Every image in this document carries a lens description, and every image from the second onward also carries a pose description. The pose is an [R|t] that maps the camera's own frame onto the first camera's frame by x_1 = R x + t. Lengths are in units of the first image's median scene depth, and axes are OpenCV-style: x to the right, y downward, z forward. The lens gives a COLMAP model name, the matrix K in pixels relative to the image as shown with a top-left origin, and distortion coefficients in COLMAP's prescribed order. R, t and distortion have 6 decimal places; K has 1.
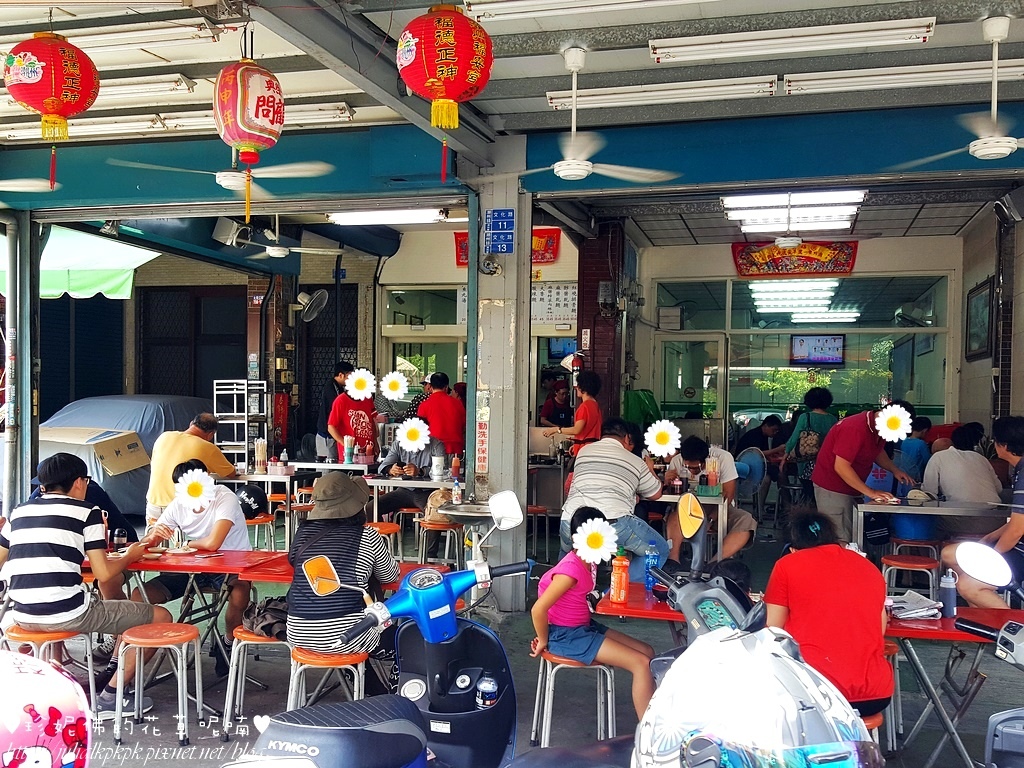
lens RADIAL K [[1012.4, 0, 509.9], [0, 1012.4, 423.2], [0, 0, 1]] dist [0.169607, -0.331820]
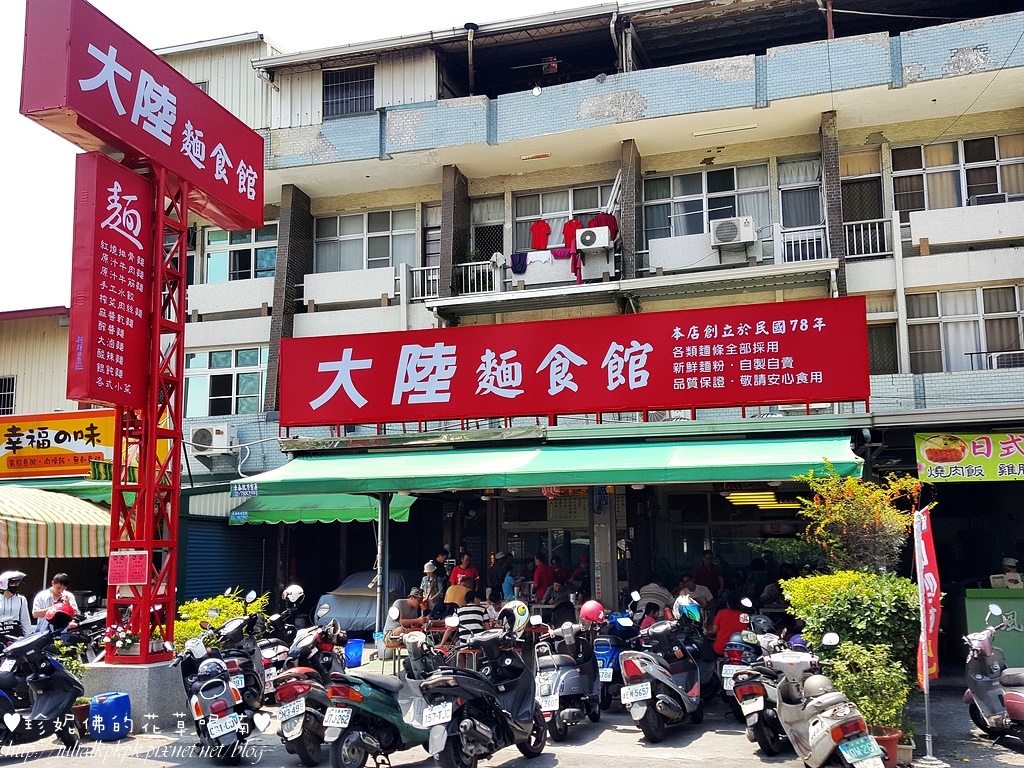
lens RADIAL K [[1020.1, 0, 507.4], [0, 1020.1, 412.0], [0, 0, 1]] dist [0.142920, -0.004727]
pose [[0.999578, -0.028128, -0.007240, -0.130722], [0.026477, 0.984923, -0.170956, 0.014594], [0.011939, 0.170692, 0.985252, -0.881661]]
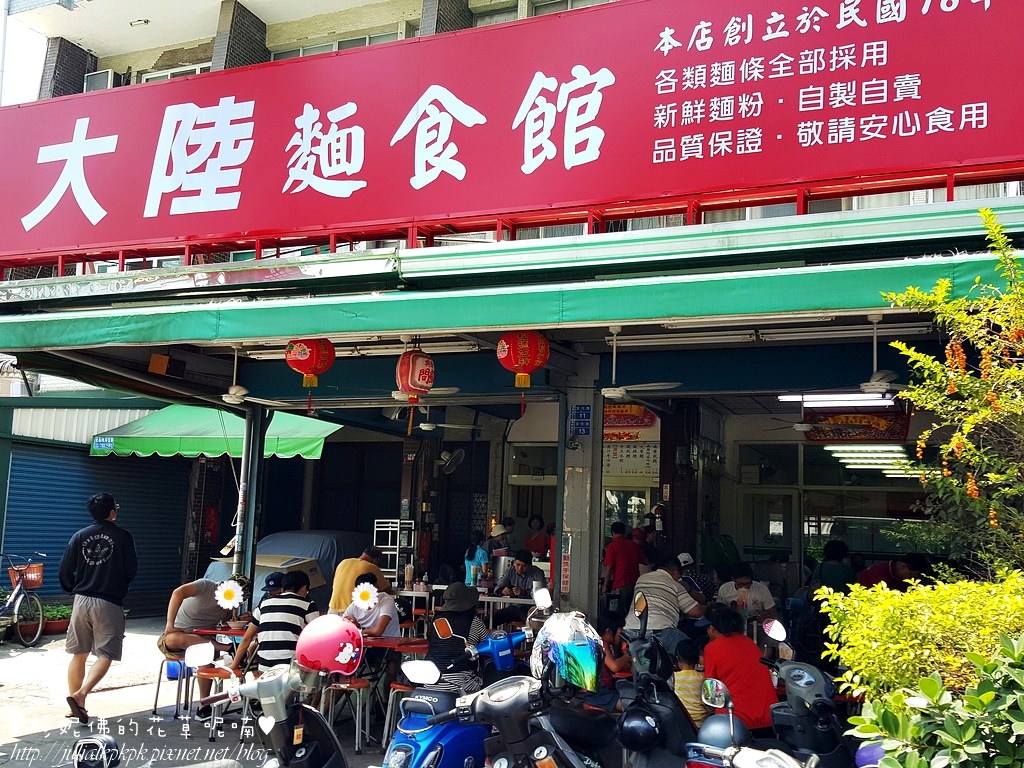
lens RADIAL K [[1012.4, 0, 509.9], [0, 1012.4, 423.2], [0, 0, 1]] dist [0.169607, -0.331820]
pose [[0.990330, 0.007615, -0.138525, 0.055069], [-0.026504, 0.990487, -0.135031, 0.006076], [0.136179, 0.137397, 0.981110, -0.248010]]
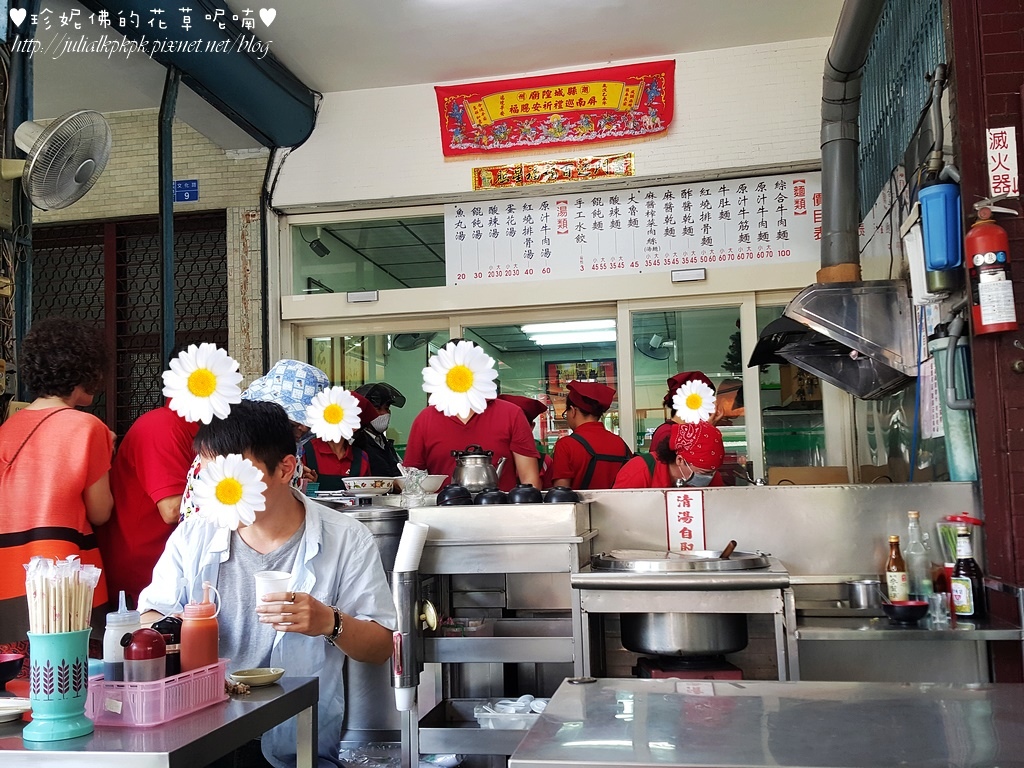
lens RADIAL K [[1012.4, 0, 509.9], [0, 1012.4, 423.2], [0, 0, 1]] dist [0.169607, -0.331820]
pose [[0.994030, -0.043215, 0.100187, -0.094917], [0.052545, 0.994331, -0.092443, 0.011057], [-0.095625, 0.097156, 0.990665, 0.705169]]
